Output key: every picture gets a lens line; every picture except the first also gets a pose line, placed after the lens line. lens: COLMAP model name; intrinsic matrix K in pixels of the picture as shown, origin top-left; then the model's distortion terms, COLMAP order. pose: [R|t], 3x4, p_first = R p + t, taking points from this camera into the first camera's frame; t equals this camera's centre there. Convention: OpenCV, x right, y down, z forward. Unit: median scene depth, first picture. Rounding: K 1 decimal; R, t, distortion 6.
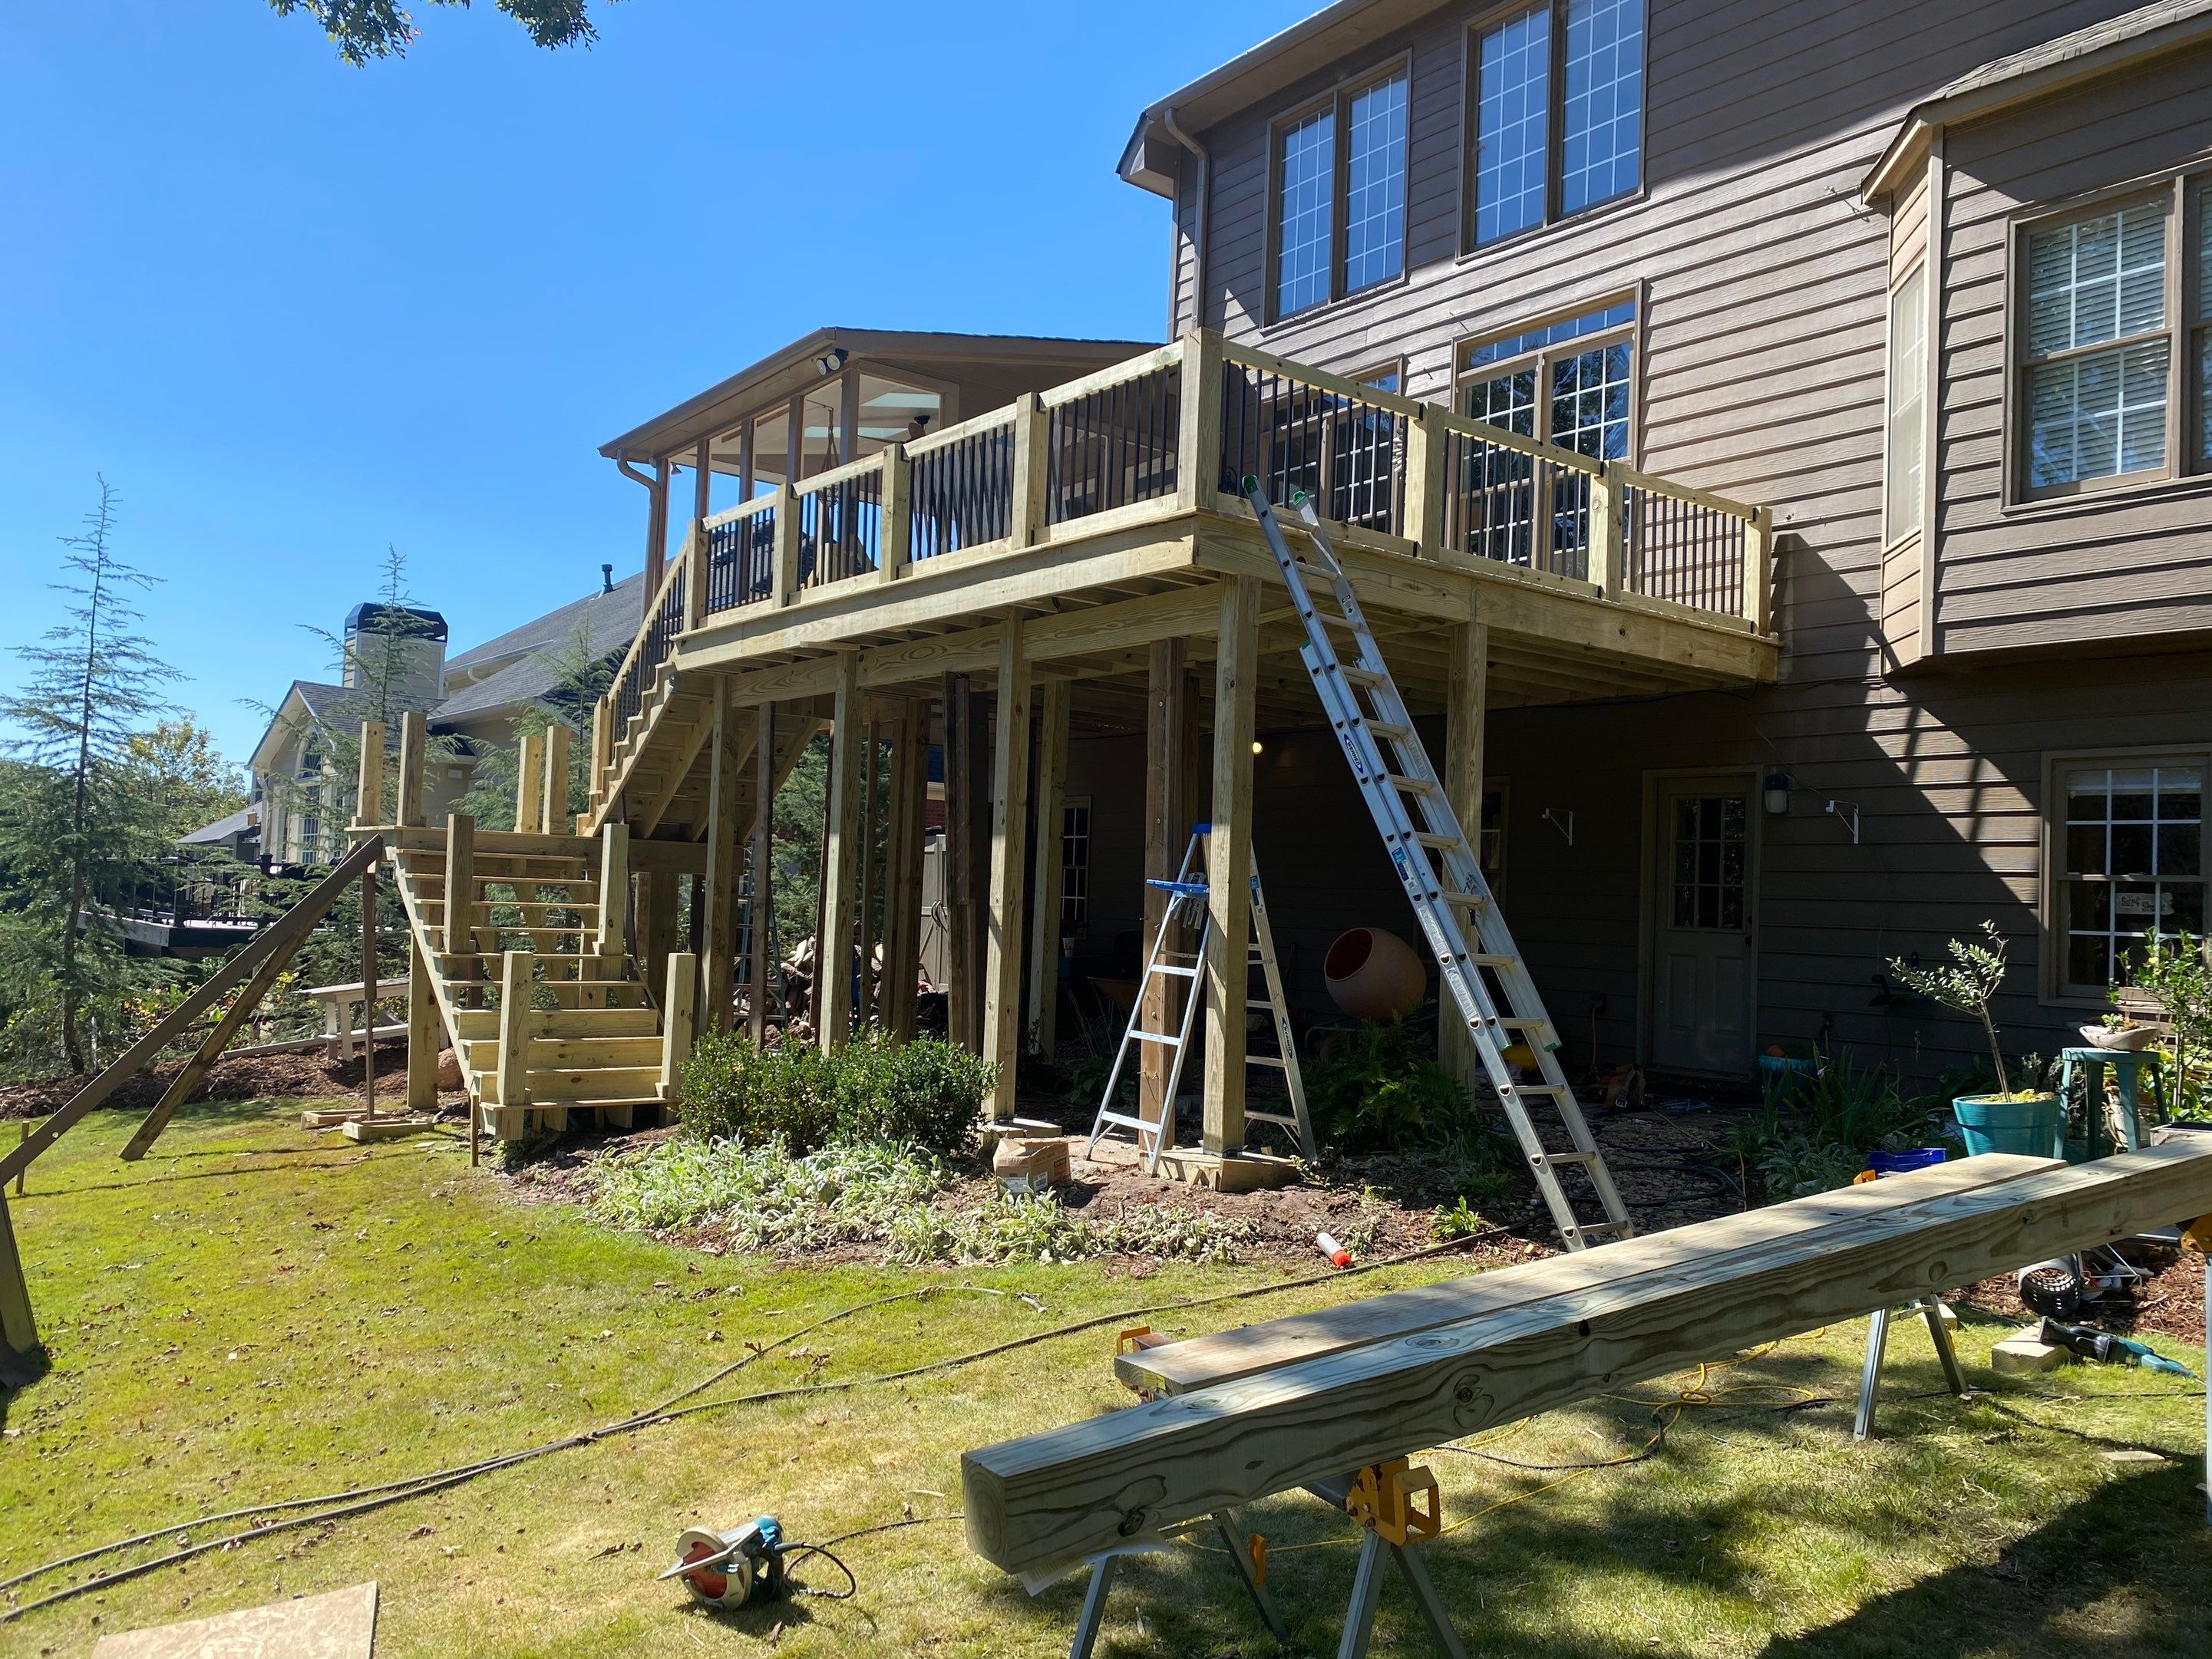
lens RADIAL K [[1678.8, 0, 1106.0], [0, 1678.8, 829.5], [0, 0, 1]] dist [0.049380, -0.072975]
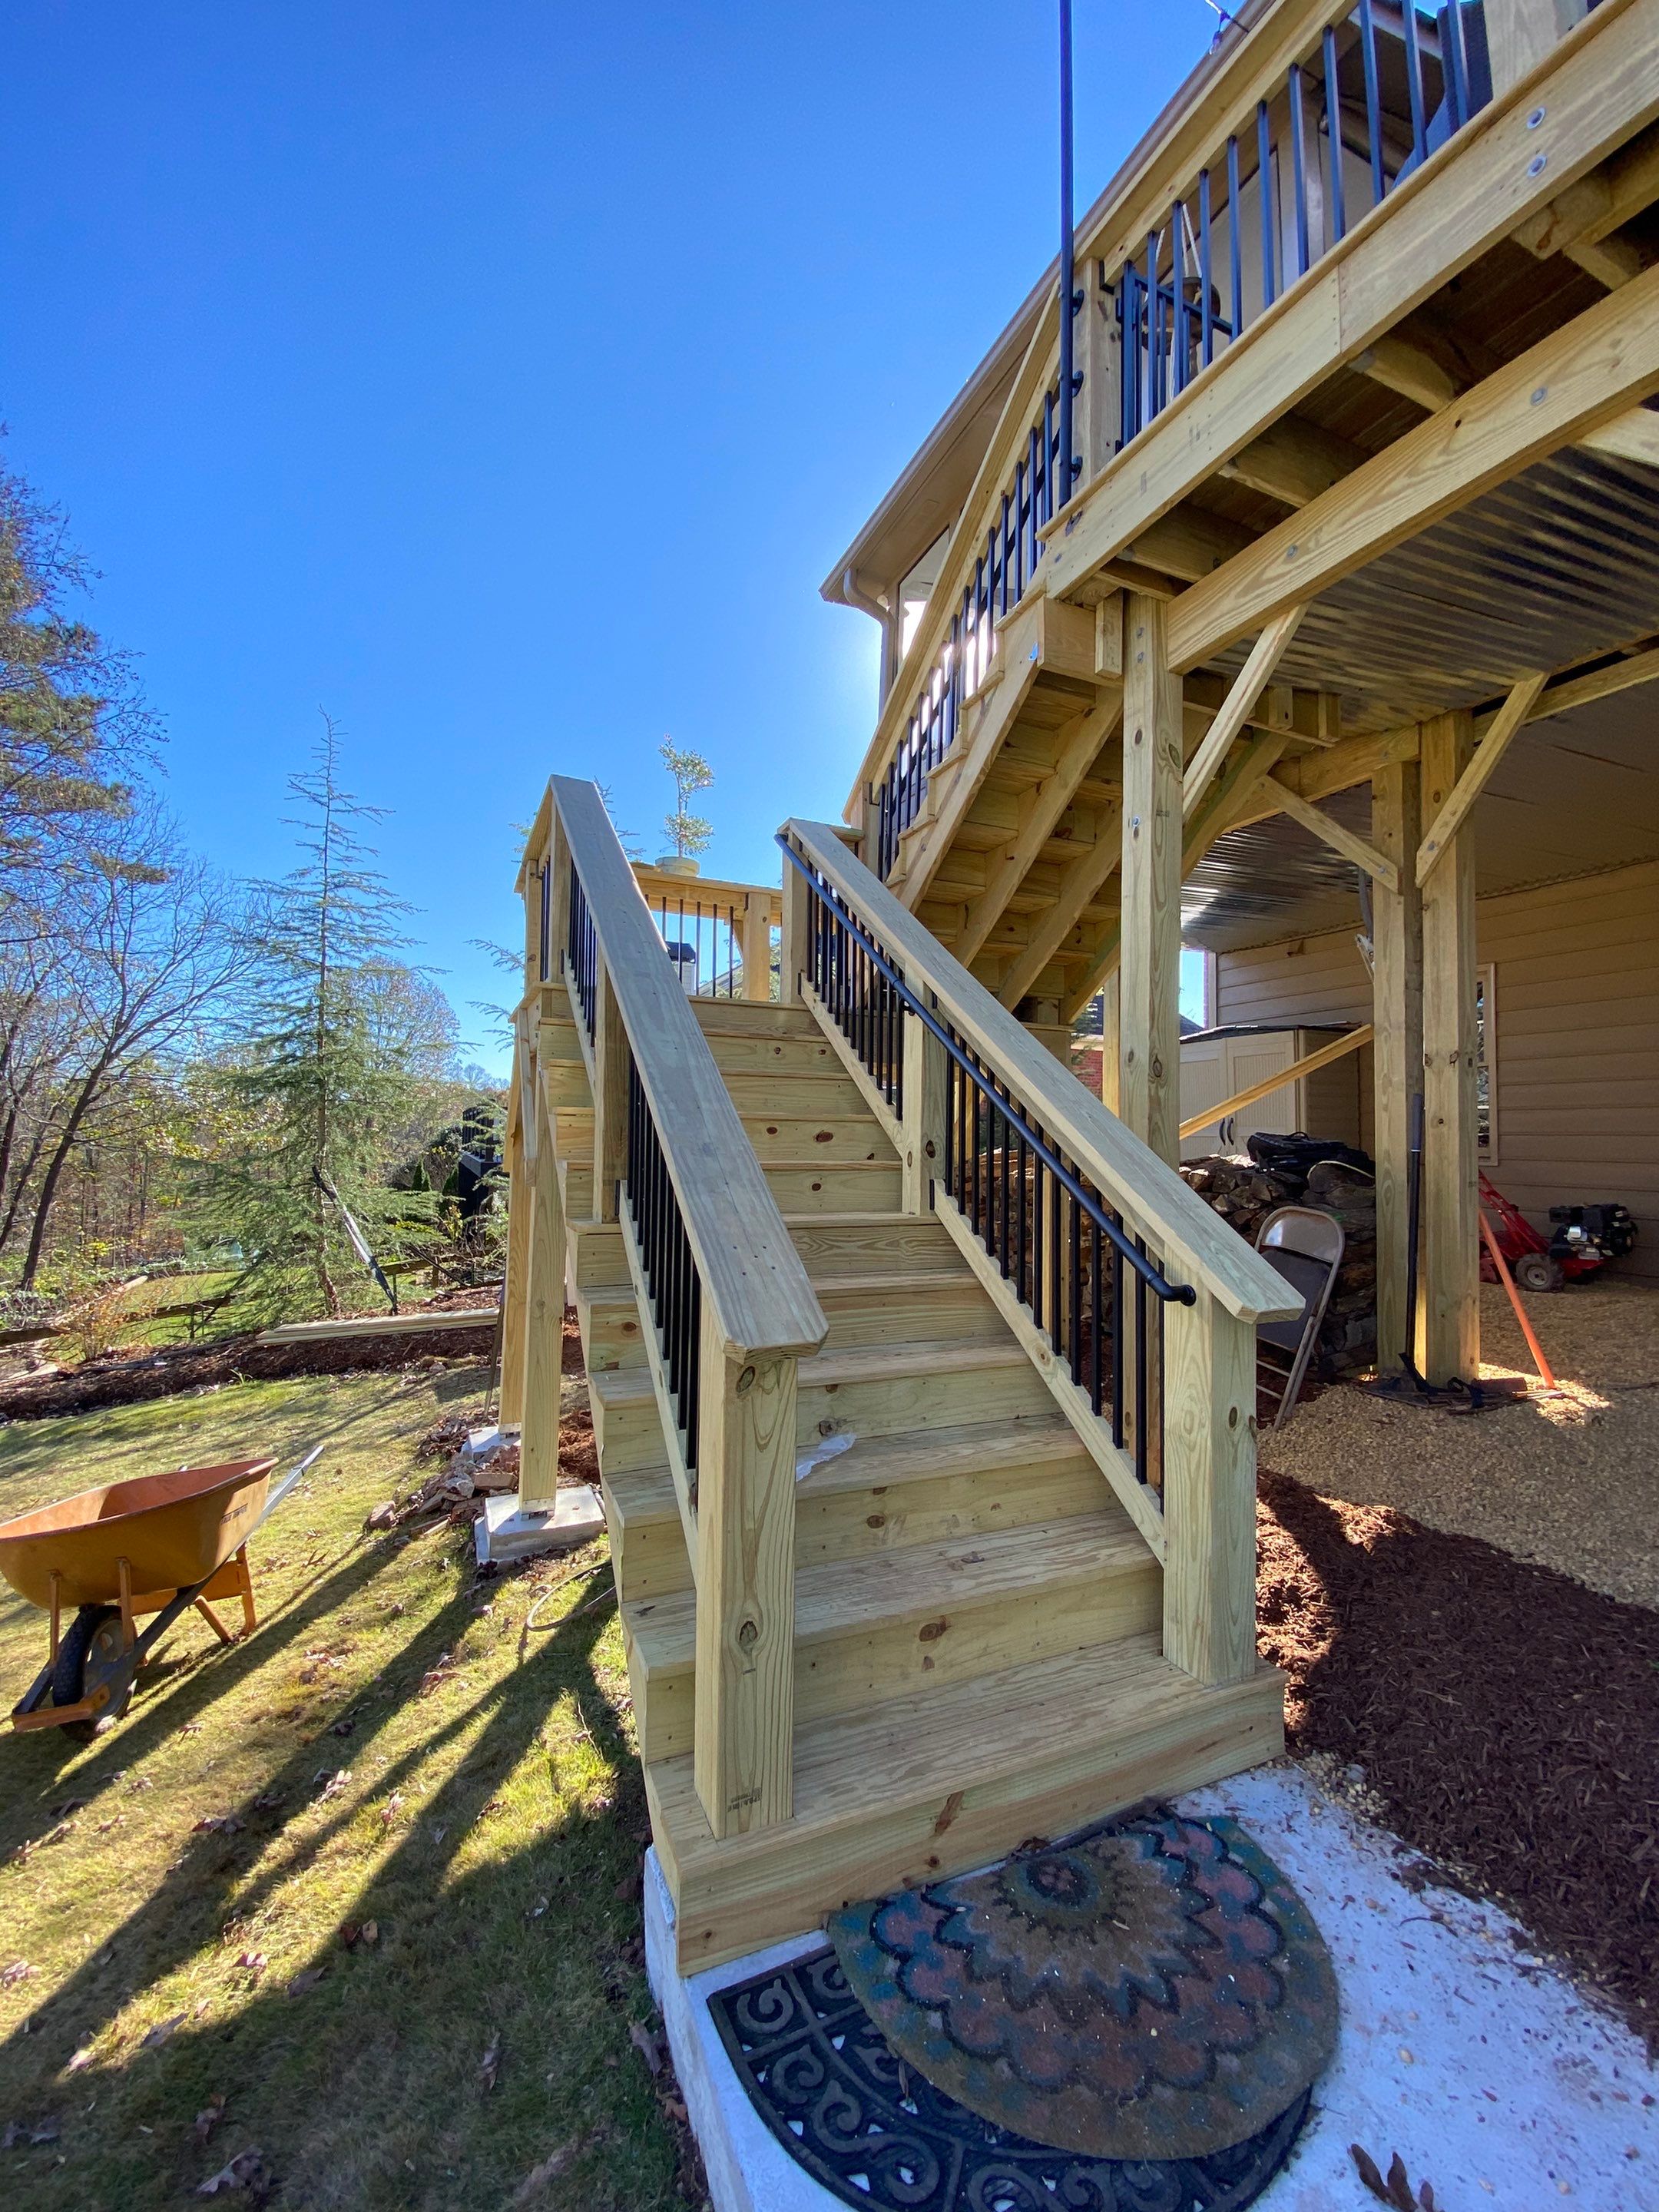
lens RADIAL K [[890.7, 0, 828.9], [0, 890.7, 1099.7], [0, 0, 1]] dist [0.030367, -0.027401]
pose [[0.971404, -0.030614, -0.235452, -0.236605], [0.029590, 0.999531, -0.007884, 0.038638], [0.235583, 0.000692, 0.971854, 0.680923]]
